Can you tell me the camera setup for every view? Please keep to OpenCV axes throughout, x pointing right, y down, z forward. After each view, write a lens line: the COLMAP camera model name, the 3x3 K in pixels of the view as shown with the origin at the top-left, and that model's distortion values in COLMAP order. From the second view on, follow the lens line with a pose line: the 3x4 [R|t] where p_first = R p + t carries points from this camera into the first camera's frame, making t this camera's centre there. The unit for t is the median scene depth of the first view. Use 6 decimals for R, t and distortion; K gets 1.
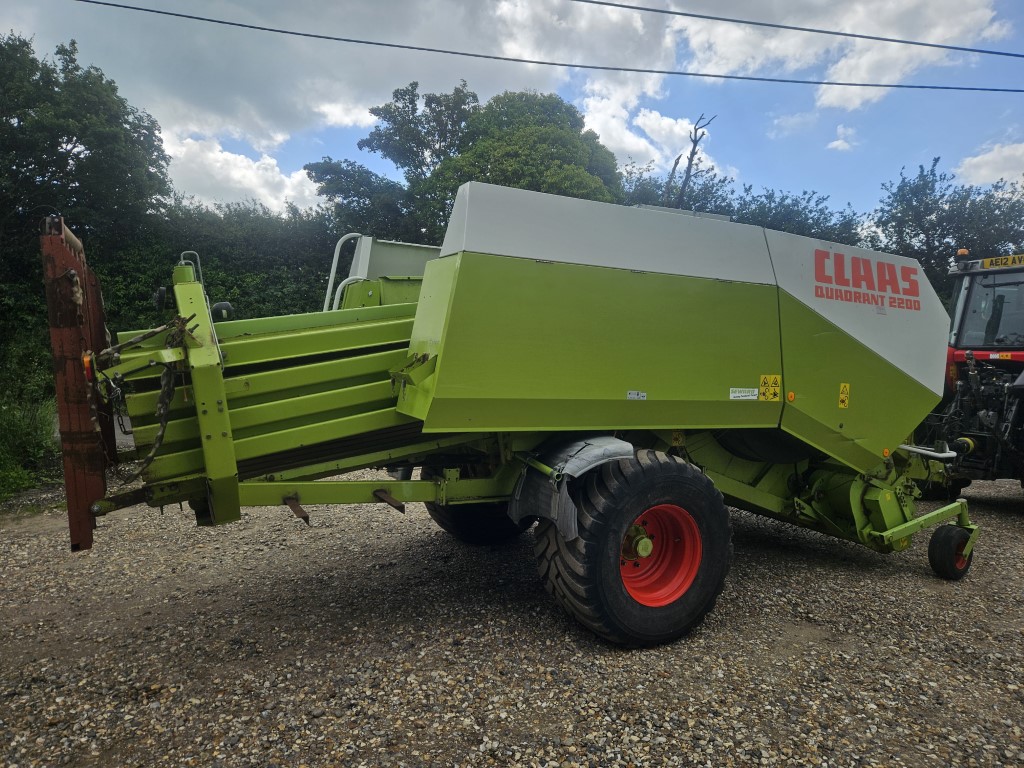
lens RADIAL K [[684.0, 0, 512.0], [0, 684.0, 384.0], [0, 0, 1]] dist [0.076964, -0.056699]
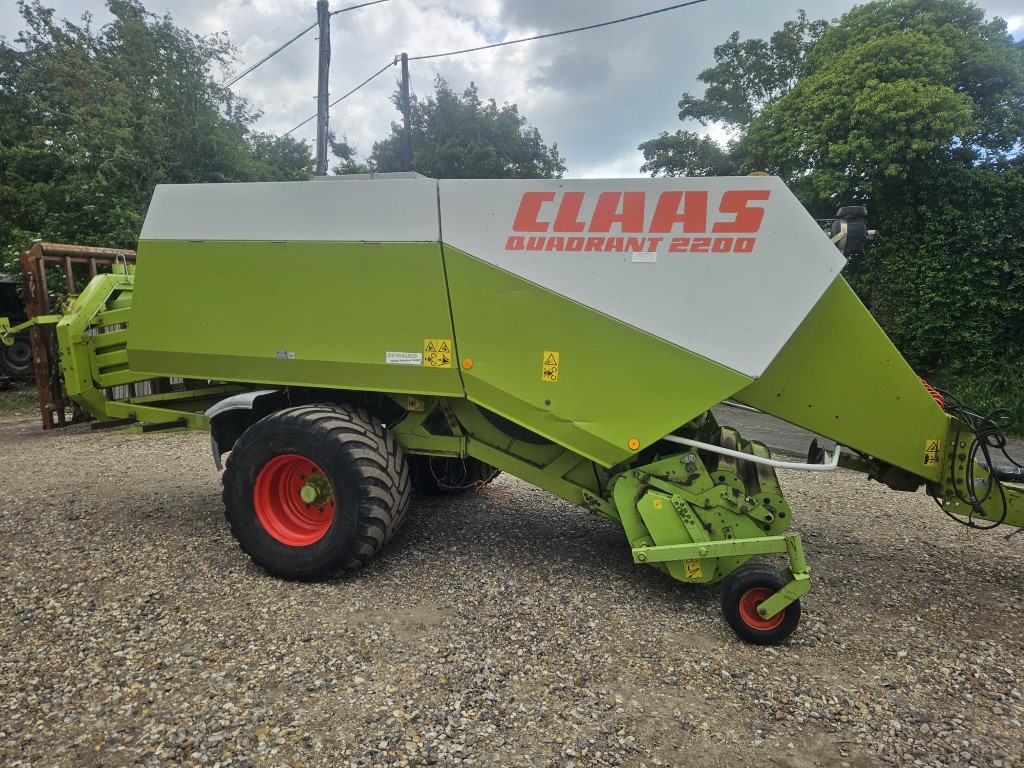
lens RADIAL K [[684.0, 0, 512.0], [0, 684.0, 384.0], [0, 0, 1]] dist [0.076964, -0.056699]
pose [[0.708237, 0.053599, -0.703938, 1.026784], [-0.031332, 0.998518, 0.044505, 0.002714], [0.705280, -0.009464, 0.708866, 0.389358]]
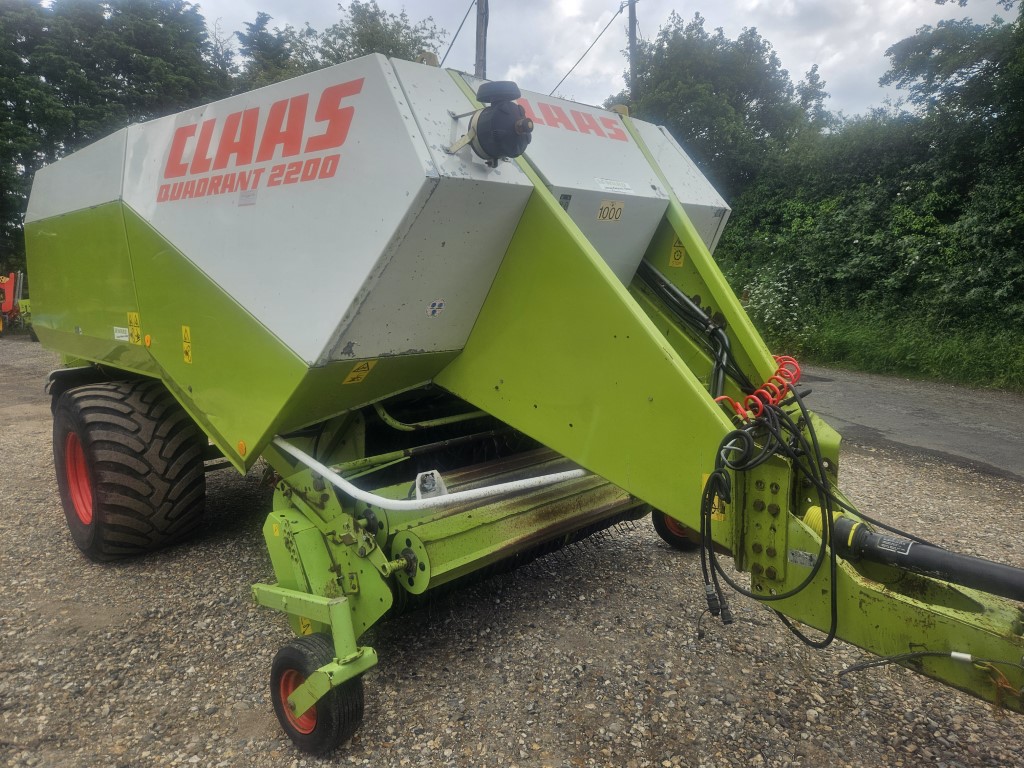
lens RADIAL K [[684.0, 0, 512.0], [0, 684.0, 384.0], [0, 0, 1]] dist [0.076964, -0.056699]
pose [[0.305431, 0.100523, -0.946893, 1.213786], [-0.017114, 0.994831, 0.100091, -0.017685], [0.952060, -0.014366, 0.305573, 1.097828]]
